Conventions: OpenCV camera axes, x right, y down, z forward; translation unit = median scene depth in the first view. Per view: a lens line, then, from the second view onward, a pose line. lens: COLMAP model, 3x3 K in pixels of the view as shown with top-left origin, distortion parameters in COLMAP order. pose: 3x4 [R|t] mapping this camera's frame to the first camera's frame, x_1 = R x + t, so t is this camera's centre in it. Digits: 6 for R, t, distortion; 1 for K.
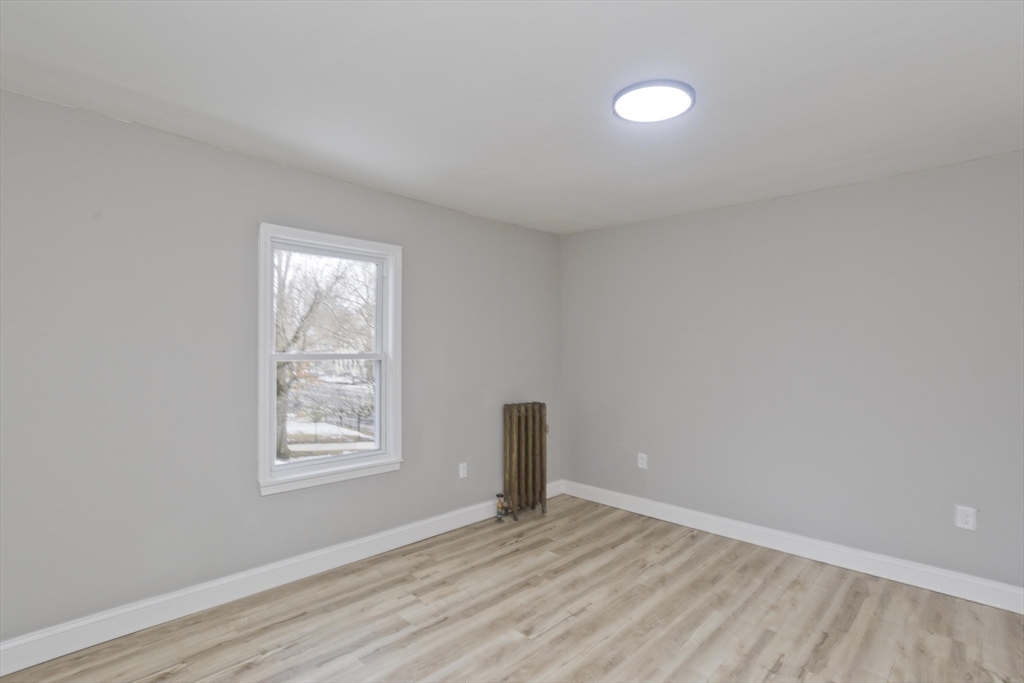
lens RADIAL K [[503.4, 0, 504.9], [0, 503.4, 341.3], [0, 0, 1]] dist [-0.009581, 0.008575]
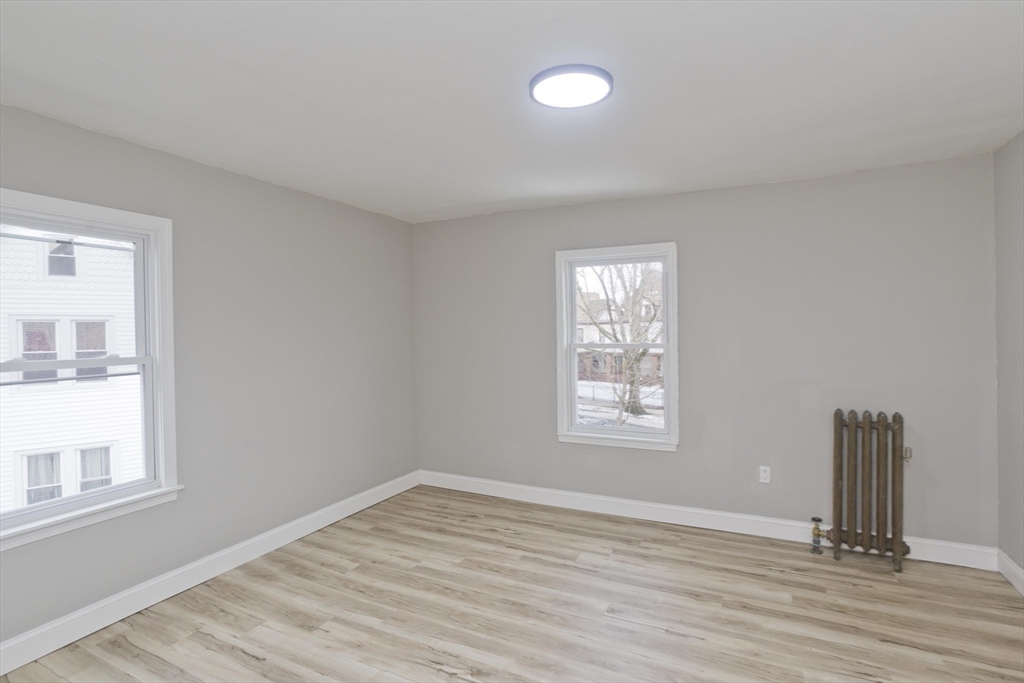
lens RADIAL K [[503.4, 0, 508.4], [0, 503.4, 340.0], [0, 0, 1]] dist [-0.009581, 0.008575]
pose [[0.309970, 0.006040, -0.950727, 0.772882], [0.034102, 0.999266, 0.017467, -0.015617], [0.950134, -0.037836, 0.309537, 0.380047]]
